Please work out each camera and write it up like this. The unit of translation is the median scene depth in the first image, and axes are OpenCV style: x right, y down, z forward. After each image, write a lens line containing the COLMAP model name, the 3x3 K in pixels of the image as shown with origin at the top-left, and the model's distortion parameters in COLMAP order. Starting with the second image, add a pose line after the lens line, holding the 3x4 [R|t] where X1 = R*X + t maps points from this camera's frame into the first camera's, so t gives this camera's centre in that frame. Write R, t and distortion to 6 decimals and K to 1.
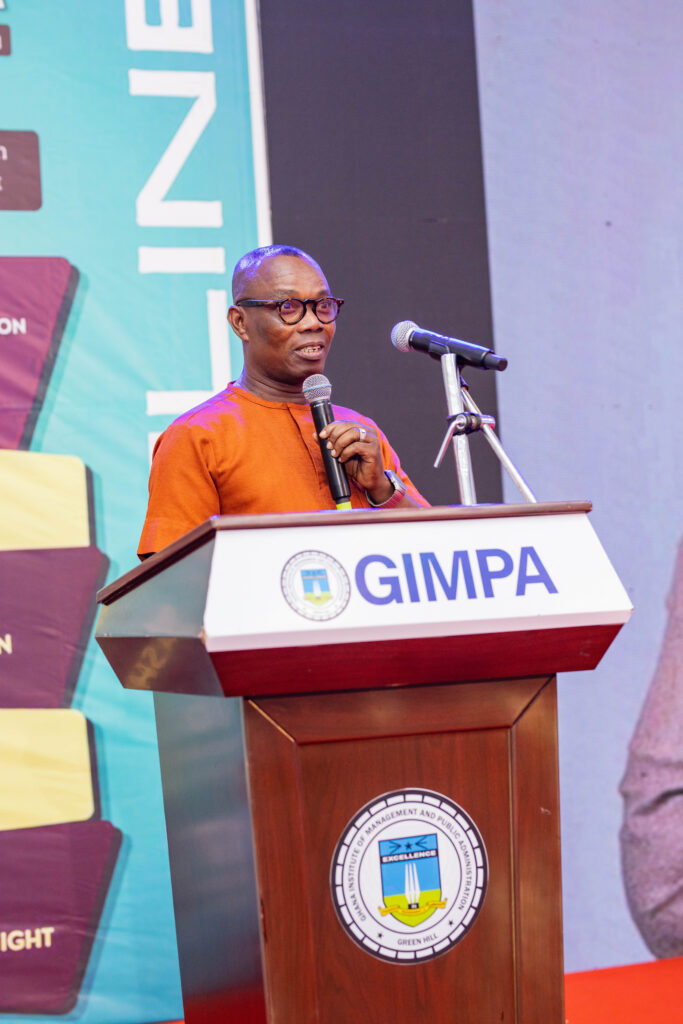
lens RADIAL K [[2420.1, 0, 341.5], [0, 2420.1, 512.0], [0, 0, 1]] dist [-0.011856, -0.412105]
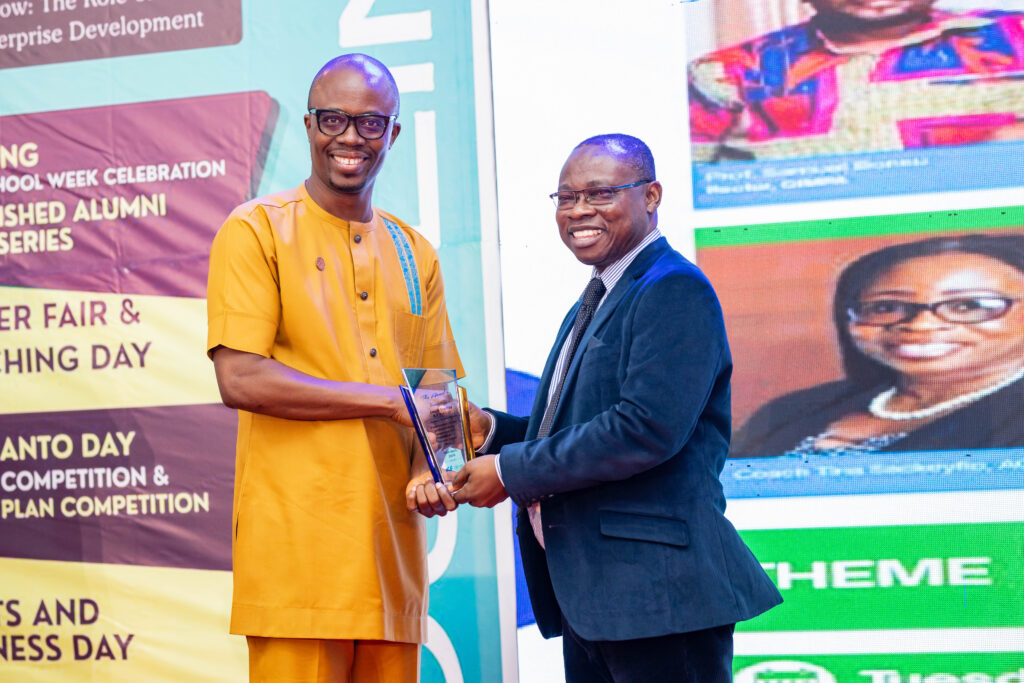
lens RADIAL K [[2420.1, 0, 512.0], [0, 2420.1, 341.5], [0, 0, 1]] dist [-0.011856, -0.412105]
pose [[0.719920, -0.005647, -0.694034, 0.966419], [0.022030, 0.999649, 0.014718, -0.031954], [0.693707, -0.025885, 0.719792, 0.625206]]
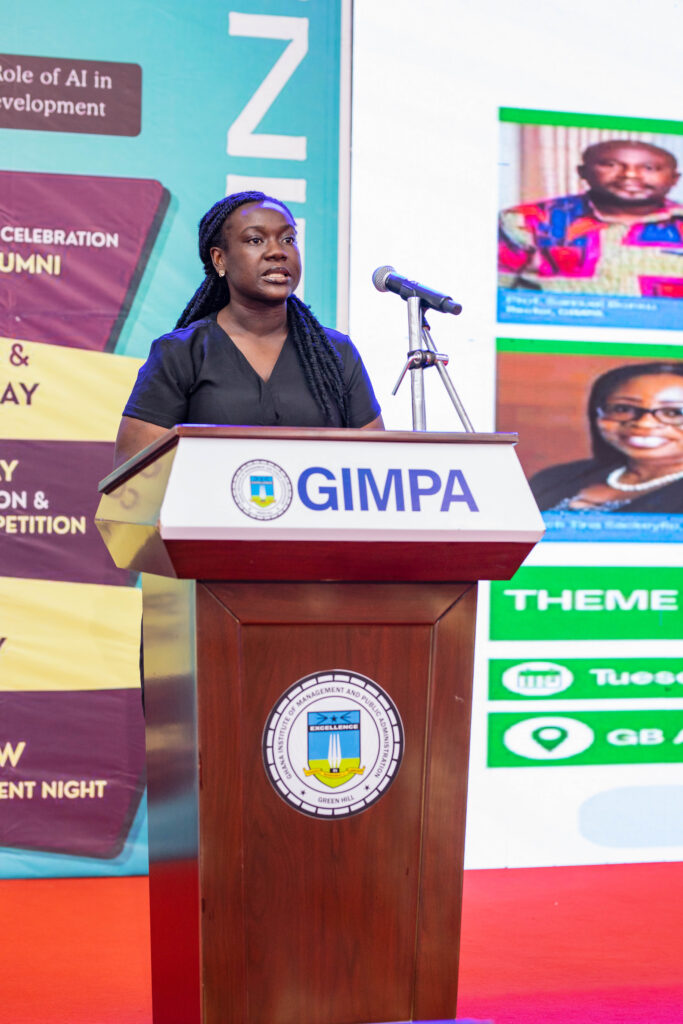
lens RADIAL K [[2420.1, 0, 341.5], [0, 2420.1, 512.0], [0, 0, 1]] dist [-0.011856, -0.412105]
pose [[0.993078, 0.072794, -0.092177, 0.130710], [-0.069167, 0.996722, 0.041962, -0.010270], [0.094929, -0.035296, 0.994858, -0.154709]]
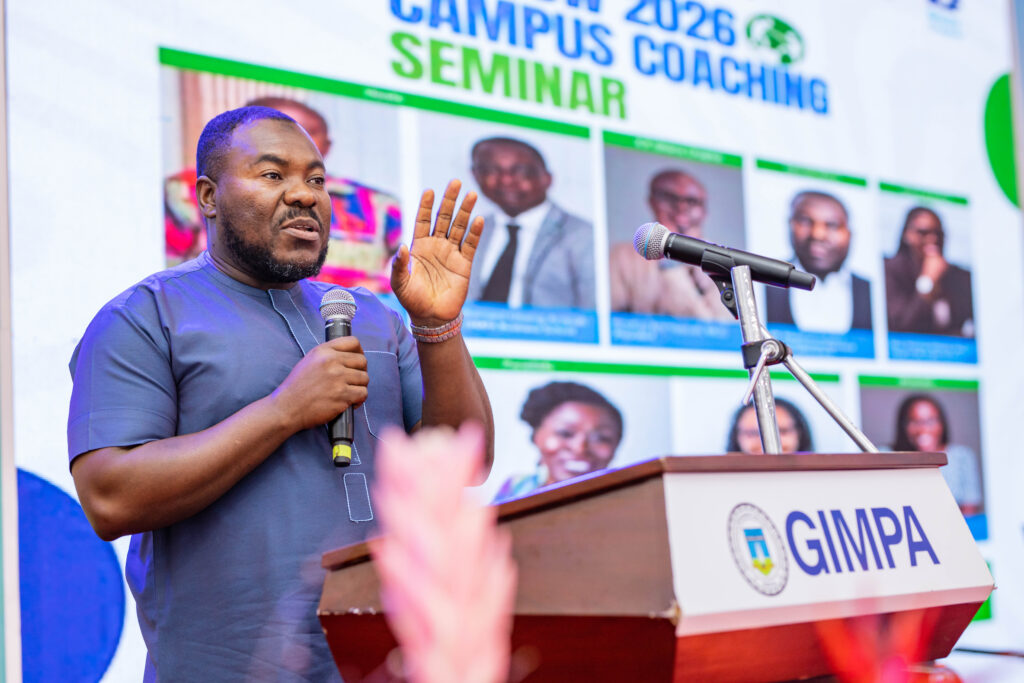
lens RADIAL K [[2420.1, 0, 512.0], [0, 2420.1, 341.5], [0, 0, 1]] dist [-0.011856, -0.412105]
pose [[0.882362, 0.059068, 0.466850, -0.424406], [-0.030933, 0.997226, -0.067708, 0.018311], [-0.469554, 0.045302, 0.881741, 0.342000]]
